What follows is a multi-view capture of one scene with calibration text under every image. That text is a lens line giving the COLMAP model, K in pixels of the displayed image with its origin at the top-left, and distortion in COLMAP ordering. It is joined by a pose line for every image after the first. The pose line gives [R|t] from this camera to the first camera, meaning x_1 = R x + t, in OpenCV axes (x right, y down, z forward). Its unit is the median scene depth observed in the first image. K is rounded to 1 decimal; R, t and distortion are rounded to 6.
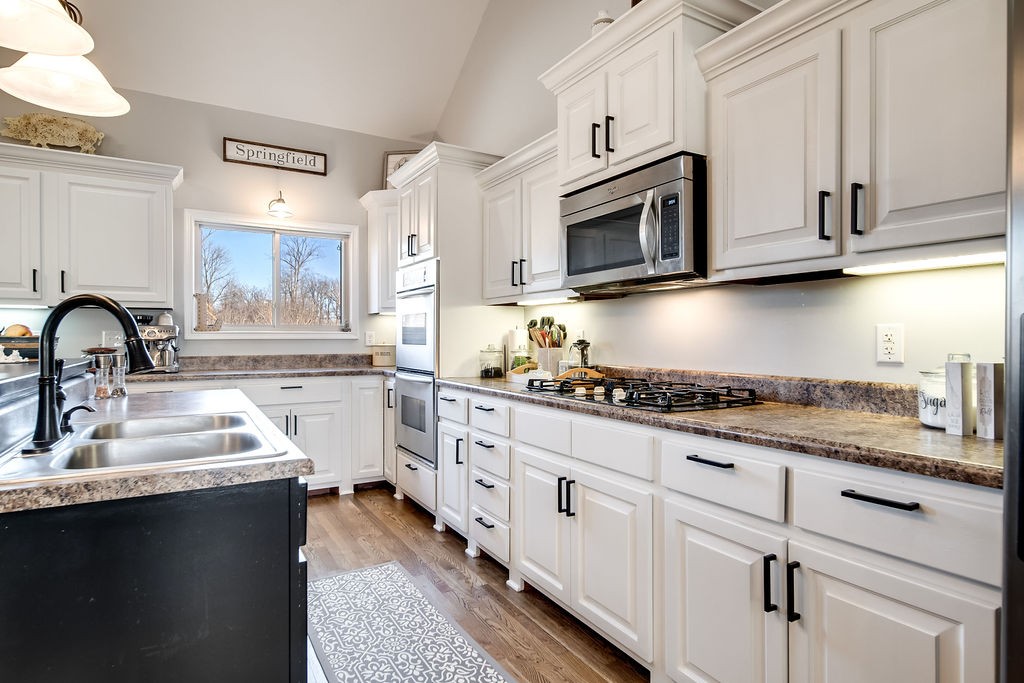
lens RADIAL K [[553.9, 0, 510.5], [0, 553.9, 338.6], [0, 0, 1]] dist [0.000144, 0.000268]
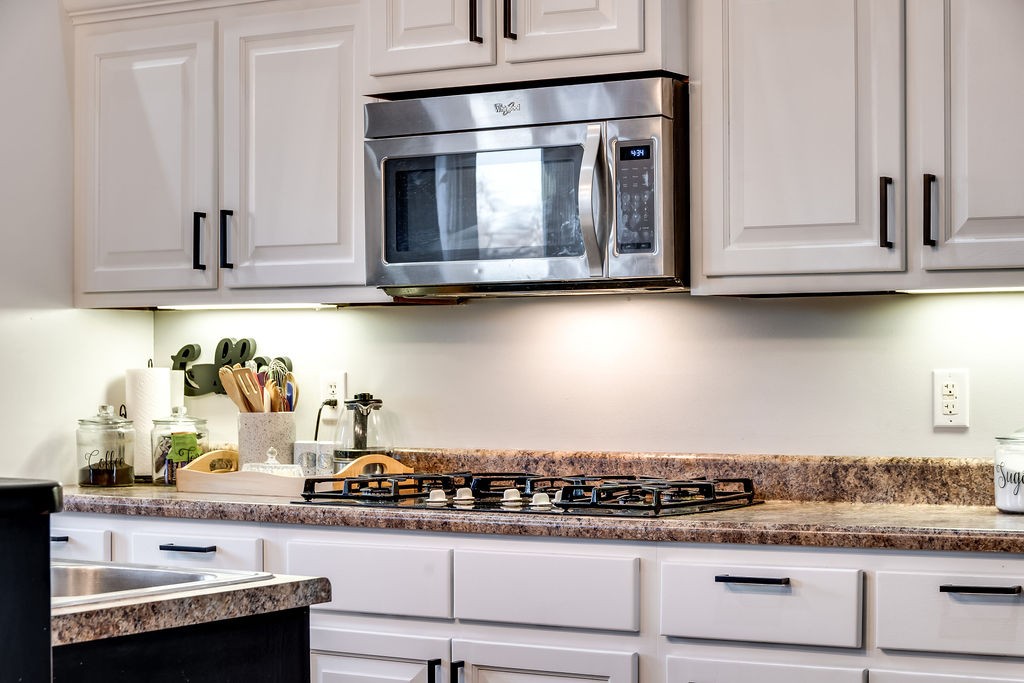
lens RADIAL K [[2101.8, 0, 492.9], [0, 2101.8, 342.9], [0, 0, 1]] dist [-0.111792, -0.282240]
pose [[0.882725, 0.004712, 0.469867, -0.939098], [0.002661, 0.999884, -0.015025, -0.020932], [-0.469883, 0.014513, 0.882609, -0.916763]]
